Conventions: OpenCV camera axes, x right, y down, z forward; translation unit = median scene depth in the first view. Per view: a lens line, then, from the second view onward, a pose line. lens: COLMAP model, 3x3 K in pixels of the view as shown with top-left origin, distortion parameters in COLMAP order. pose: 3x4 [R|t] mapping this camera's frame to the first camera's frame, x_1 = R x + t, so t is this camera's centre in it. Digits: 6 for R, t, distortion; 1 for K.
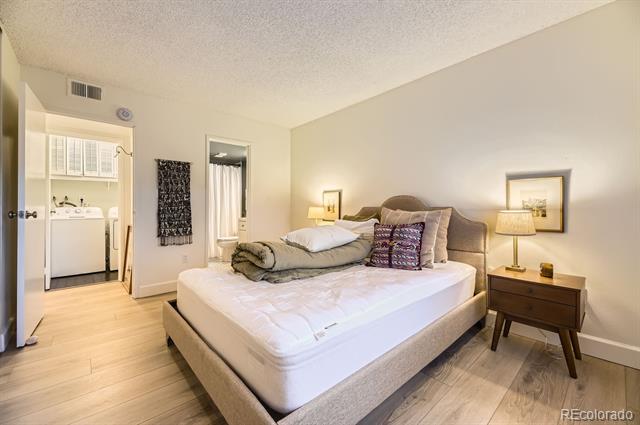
lens RADIAL K [[260.0, 0, 318.7], [0, 260.0, 210.4], [0, 0, 1]] dist [0.020889, -0.006720]
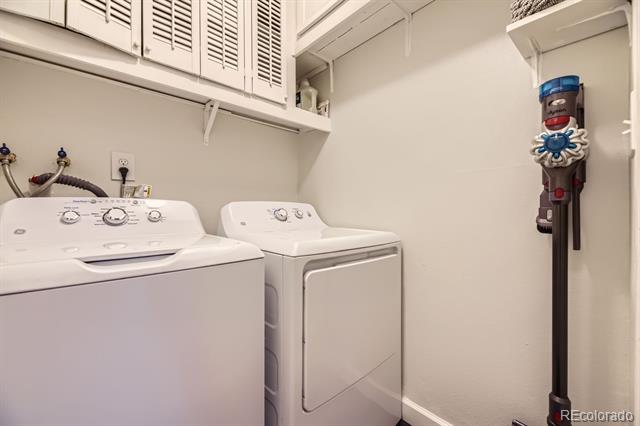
lens RADIAL K [[260.0, 0, 318.7], [0, 260.0, 210.9], [0, 0, 1]] dist [0.020889, -0.006720]
pose [[0.999871, 0.014476, -0.006908, -0.729666], [-0.014560, 0.999819, -0.012231, -0.001838], [0.006729, 0.012330, 0.999901, 0.768715]]
